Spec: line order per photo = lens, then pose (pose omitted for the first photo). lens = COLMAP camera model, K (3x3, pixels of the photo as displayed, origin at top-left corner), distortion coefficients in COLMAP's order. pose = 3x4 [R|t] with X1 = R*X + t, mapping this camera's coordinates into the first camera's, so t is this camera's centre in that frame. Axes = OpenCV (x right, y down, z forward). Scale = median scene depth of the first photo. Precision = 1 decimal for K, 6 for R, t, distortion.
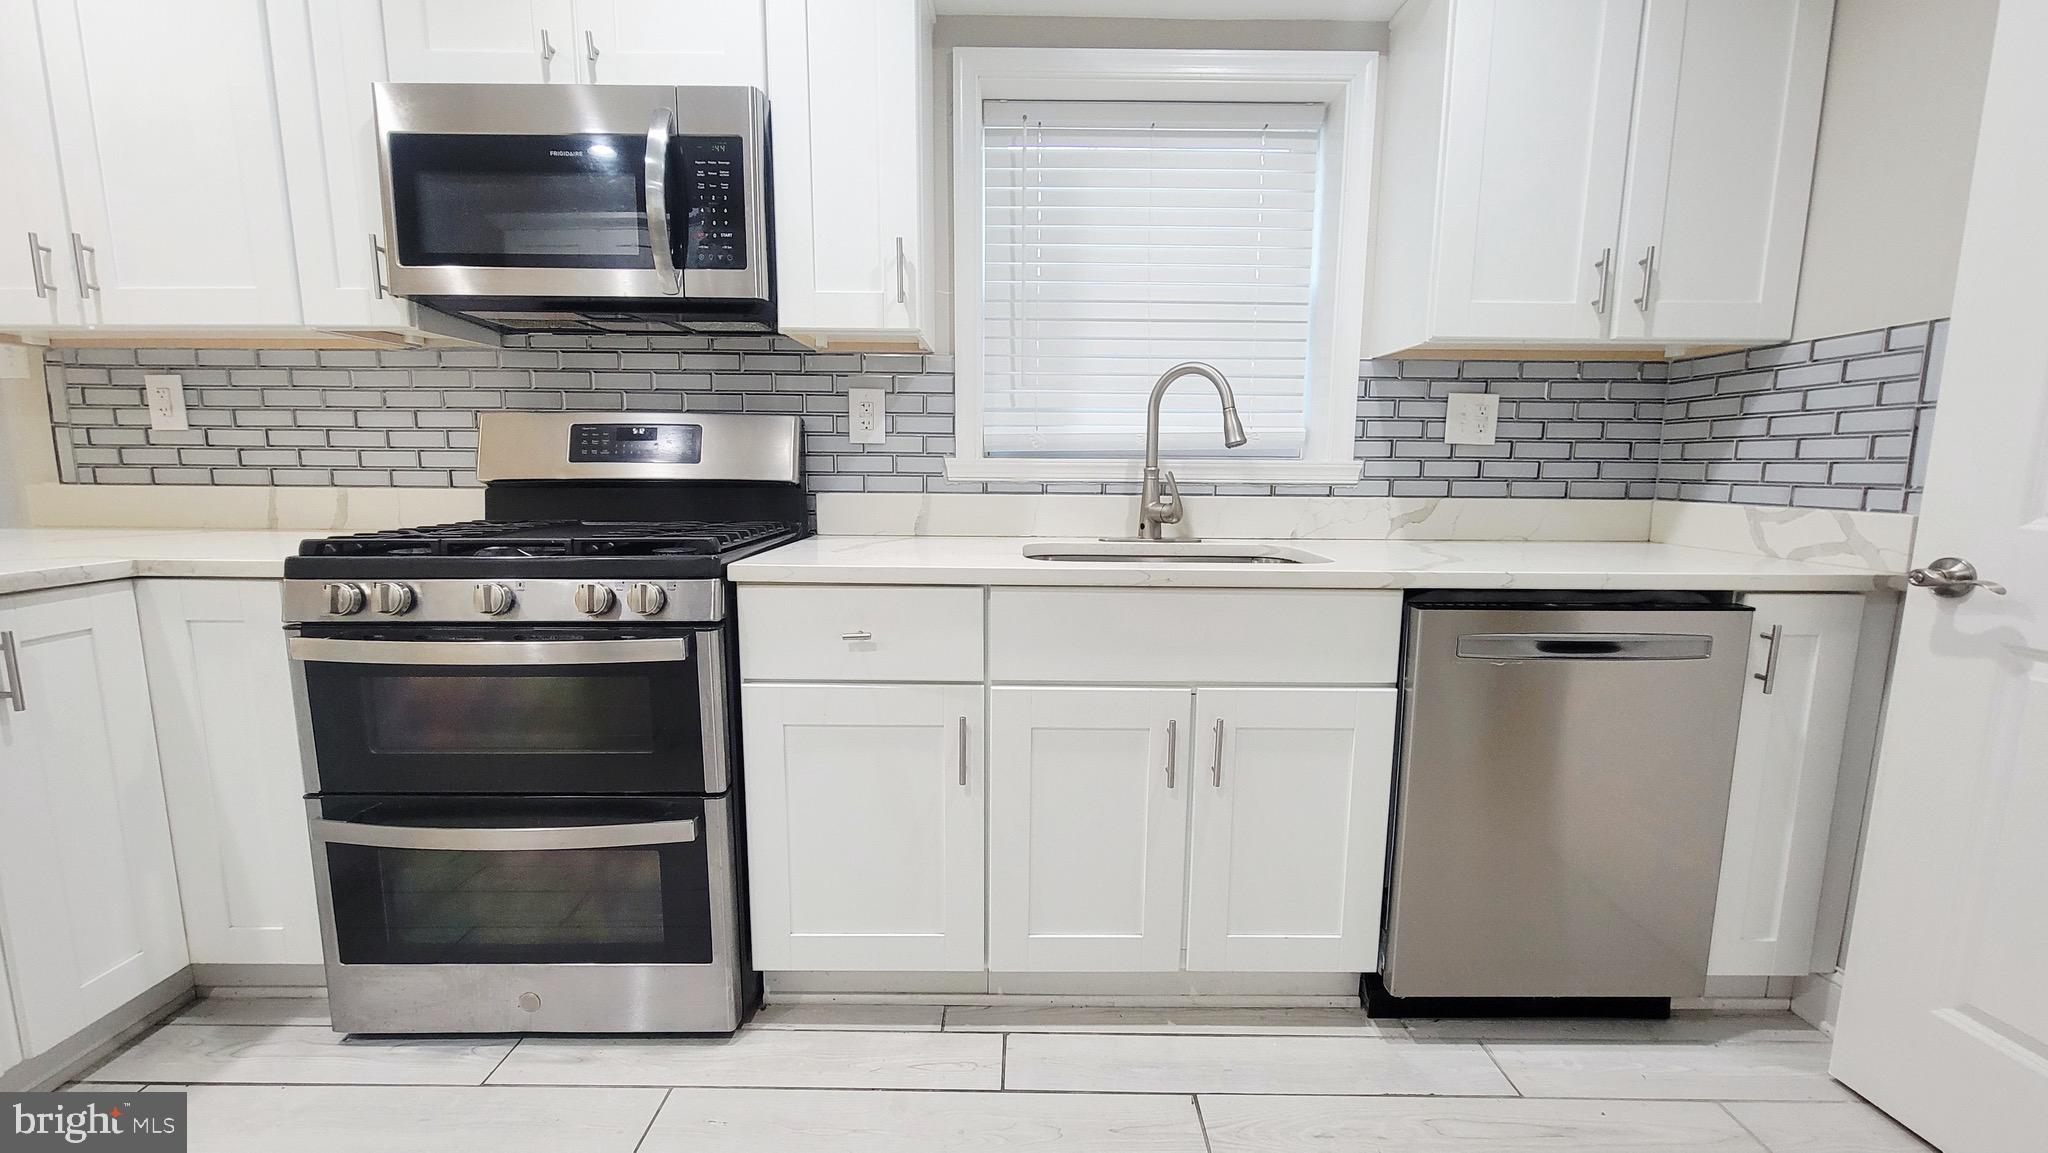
lens RADIAL K [[833.3, 0, 1029.3], [0, 833.3, 579.6], [0, 0, 1]] dist [-0.010647, 0.004973]
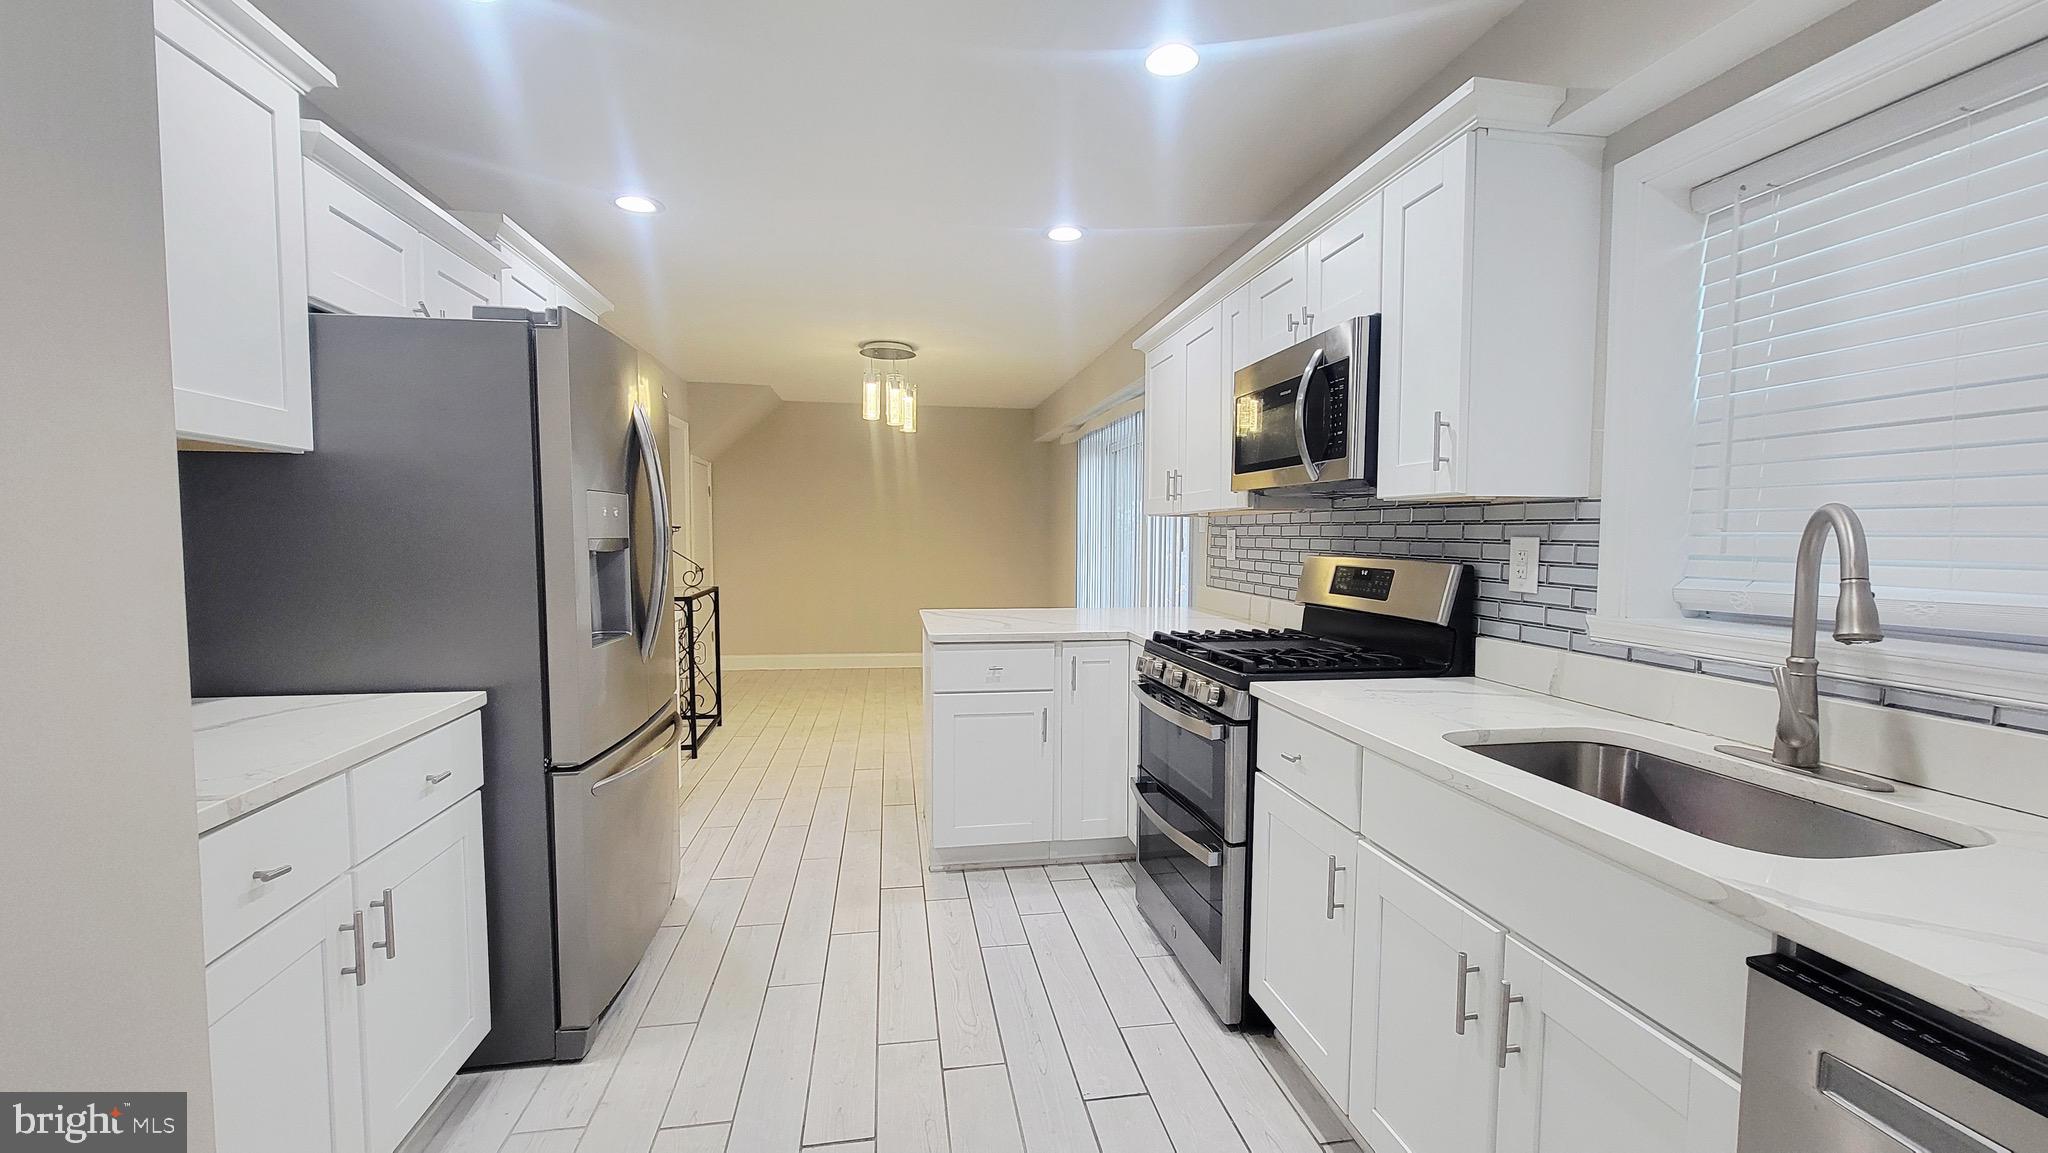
lens RADIAL K [[833.3, 0, 1029.3], [0, 833.3, 579.6], [0, 0, 1]] dist [-0.010647, 0.004973]
pose [[0.164747, 0.048901, -0.985123, 0.676792], [-0.139894, 0.989832, 0.025739, -0.124544], [0.976365, 0.133573, 0.169913, 0.273681]]
